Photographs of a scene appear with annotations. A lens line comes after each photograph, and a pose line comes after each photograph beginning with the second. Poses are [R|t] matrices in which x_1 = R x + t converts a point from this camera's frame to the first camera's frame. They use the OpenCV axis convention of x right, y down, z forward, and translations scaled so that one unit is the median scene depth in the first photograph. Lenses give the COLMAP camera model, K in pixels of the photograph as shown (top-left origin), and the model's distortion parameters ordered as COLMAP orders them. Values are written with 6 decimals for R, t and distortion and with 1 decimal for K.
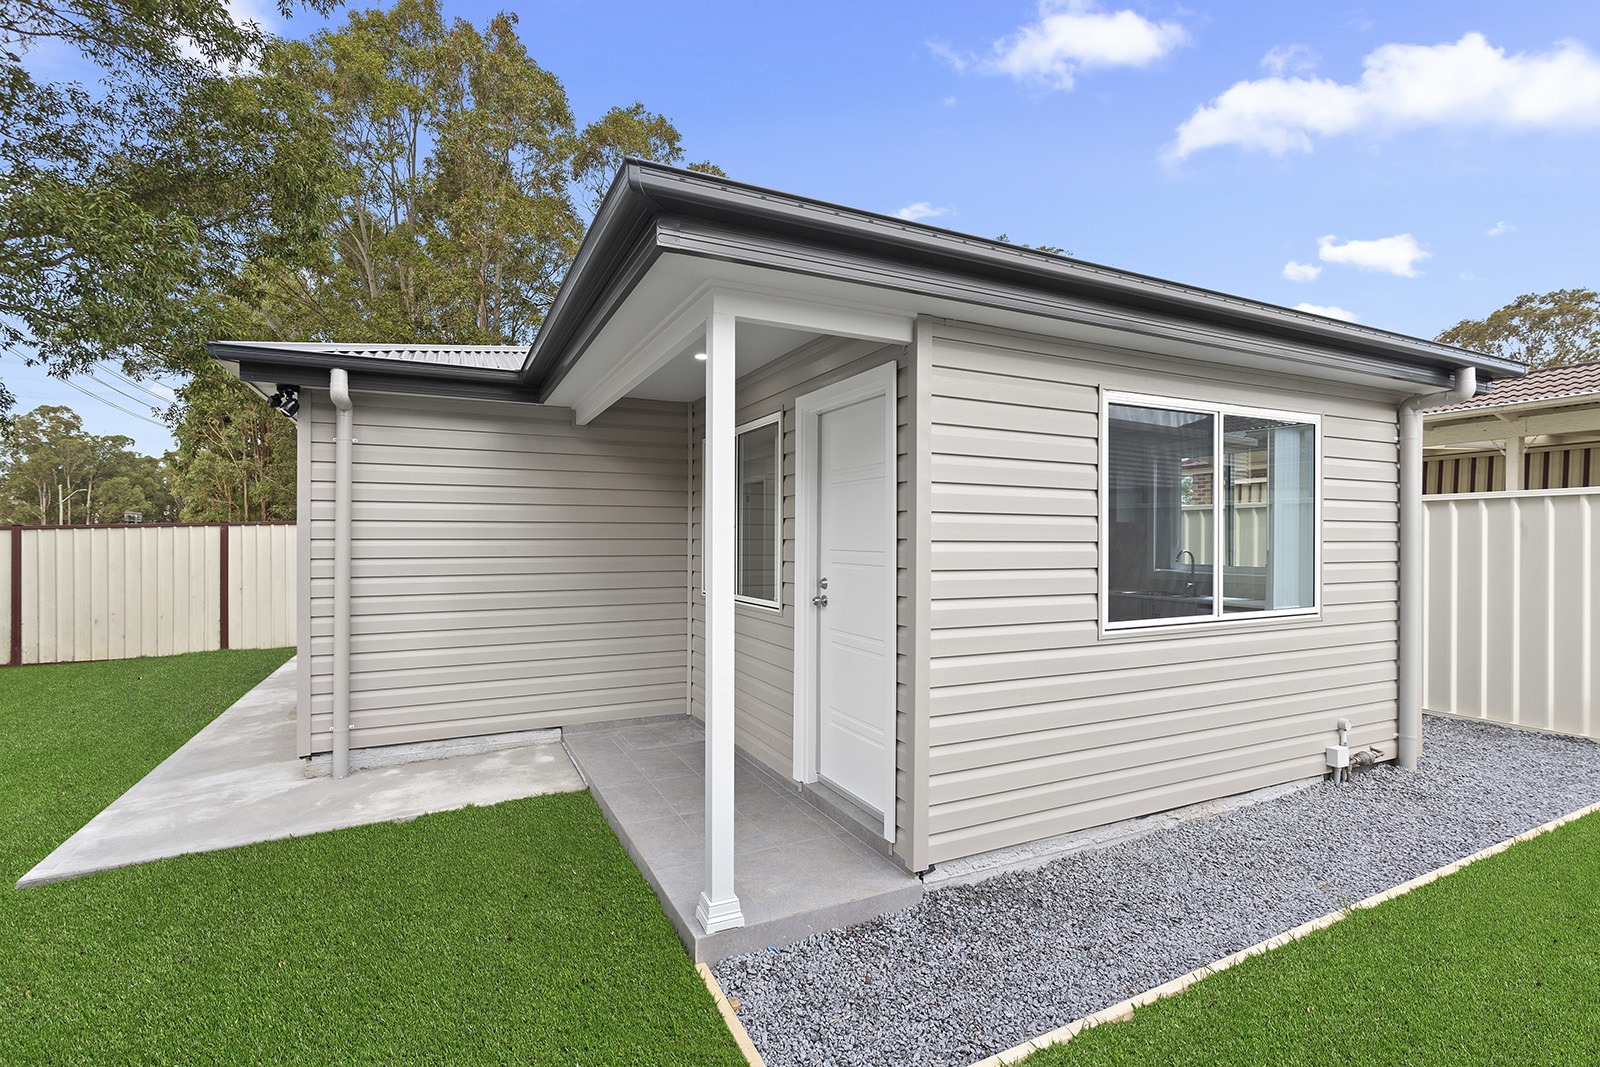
lens RADIAL K [[760.4, 0, 758.6], [0, 760.4, 542.3], [0, 0, 1]] dist [0.001520, 0.000445]
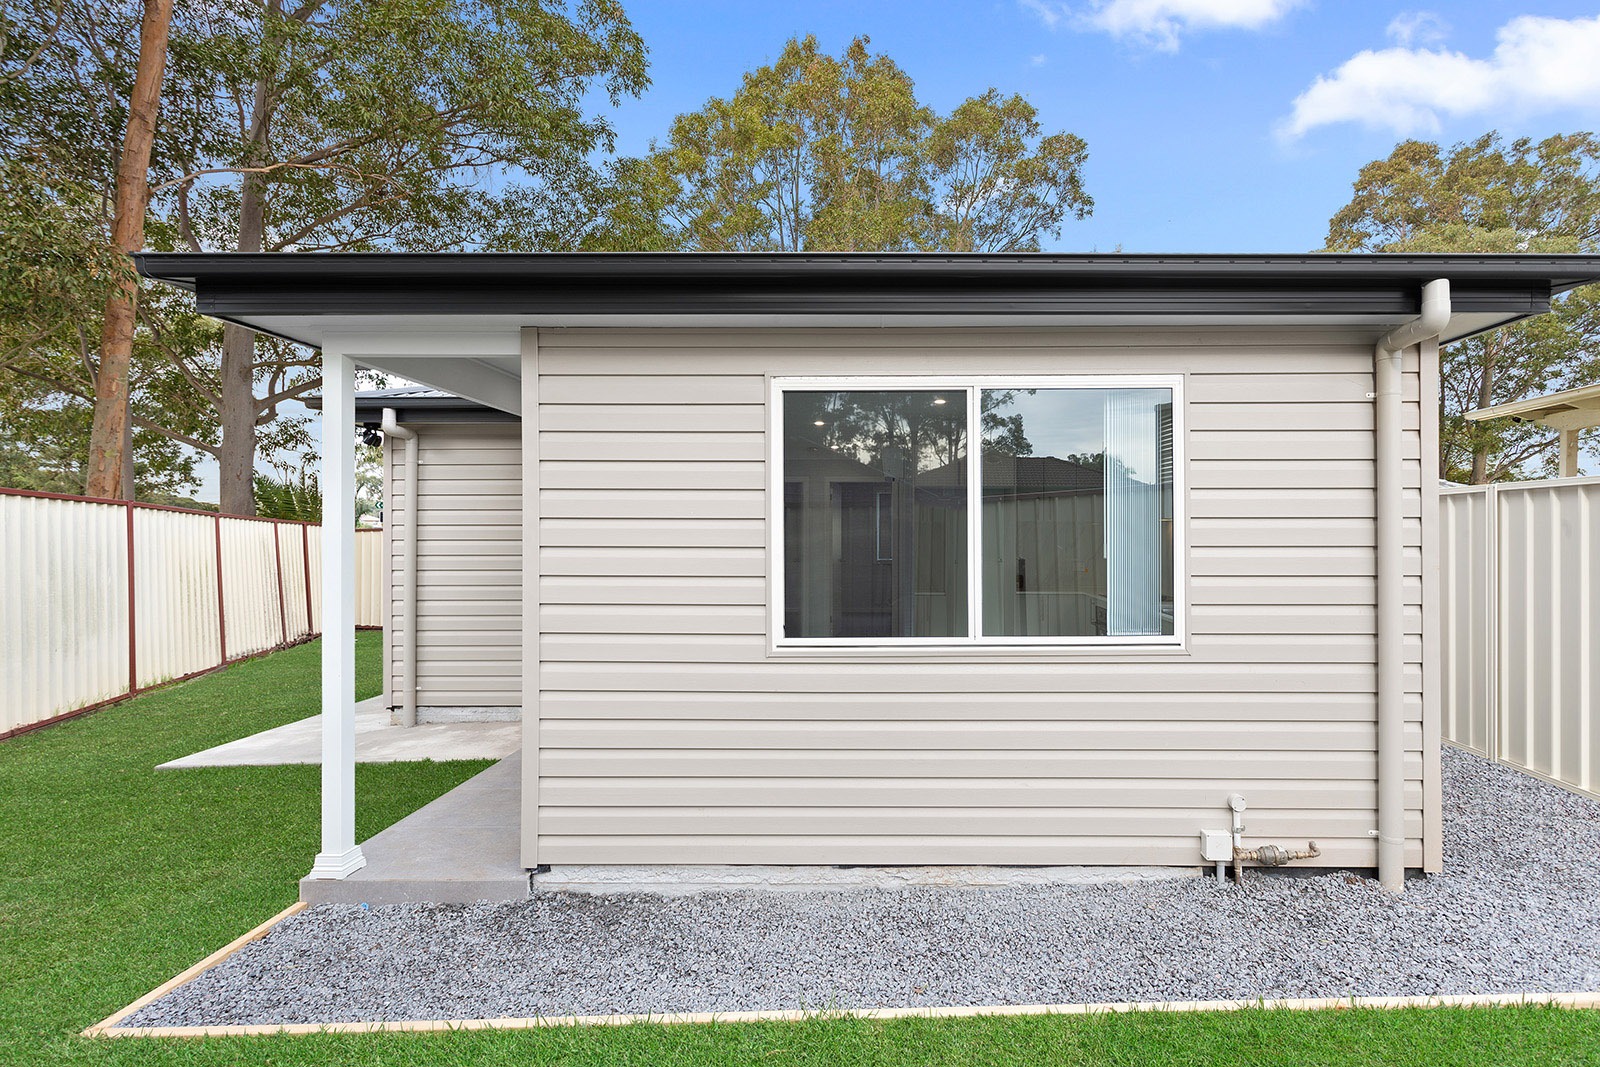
lens RADIAL K [[760.4, 0, 785.2], [0, 760.4, 536.0], [0, 0, 1]] dist [0.001520, 0.000445]
pose [[0.895684, -0.000903, -0.444689, 0.719587], [0.000022, 0.999998, -0.001985, -0.010042], [0.444690, 0.001768, 0.895683, 0.172658]]
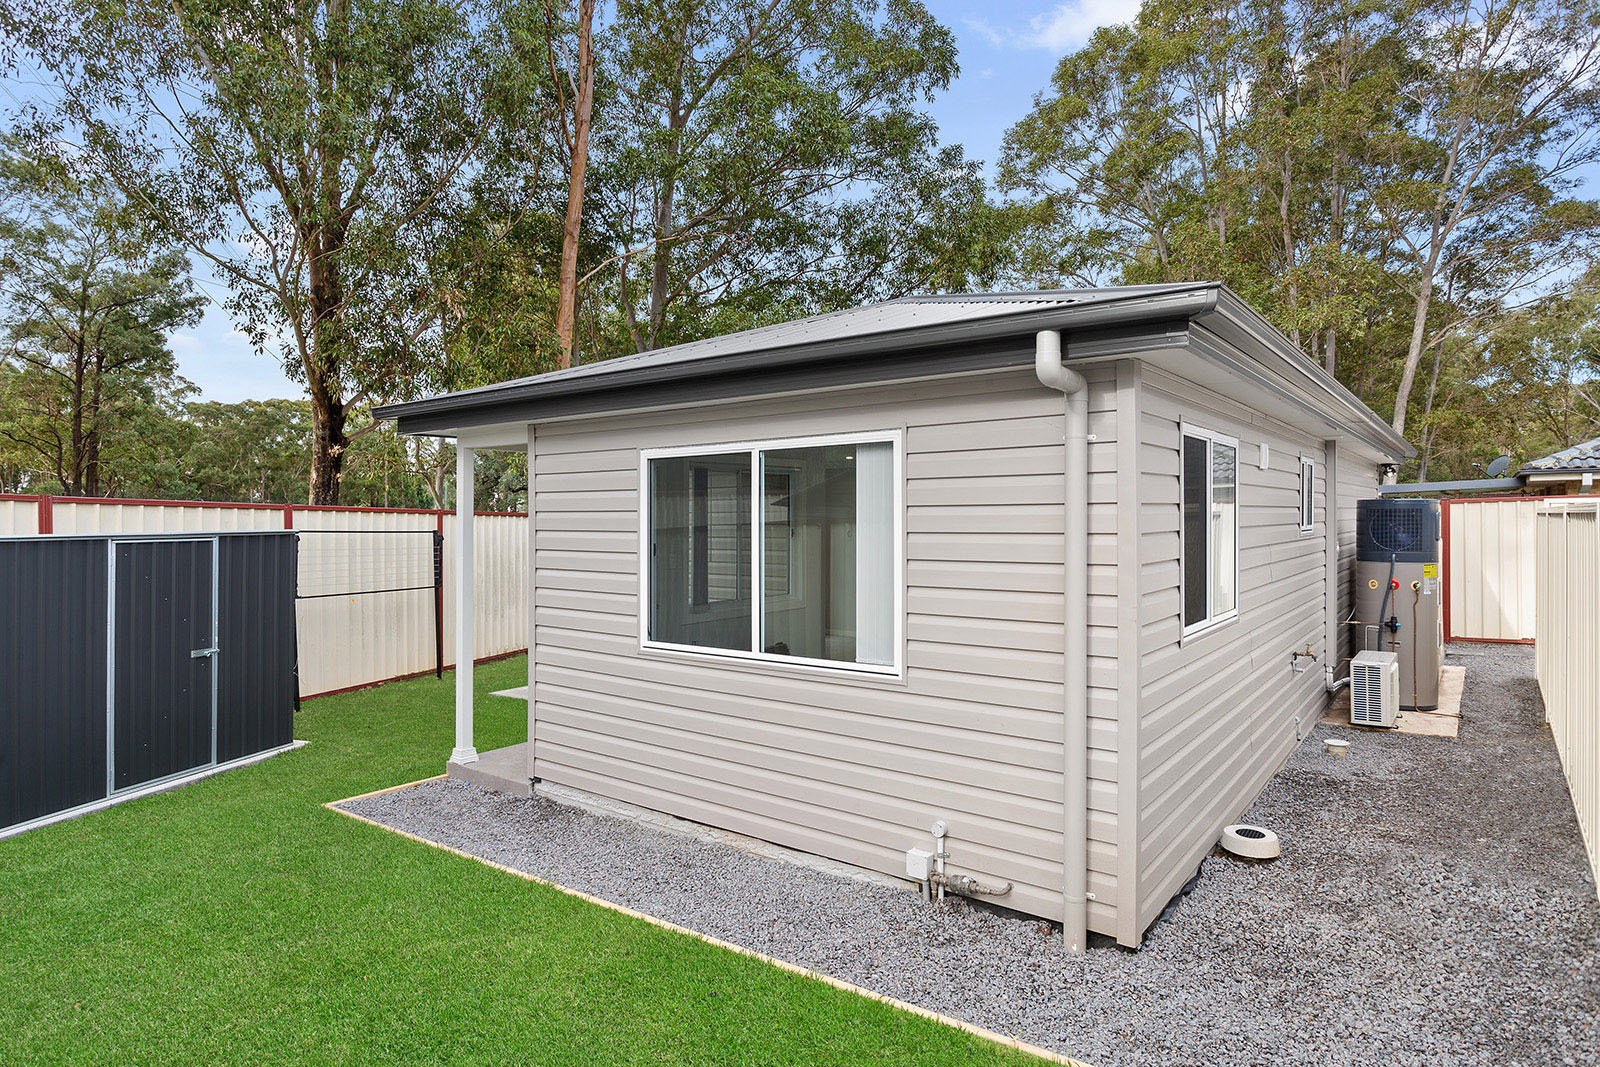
lens RADIAL K [[890.2, 0, 809.2], [0, 890.2, 493.7], [0, 0, 1]] dist [-0.008123, -0.000172]
pose [[0.456455, -0.022766, -0.889455, 1.545015], [0.007853, 0.999737, -0.021558, -0.080415], [0.889712, 0.002856, 0.456513, 0.487952]]
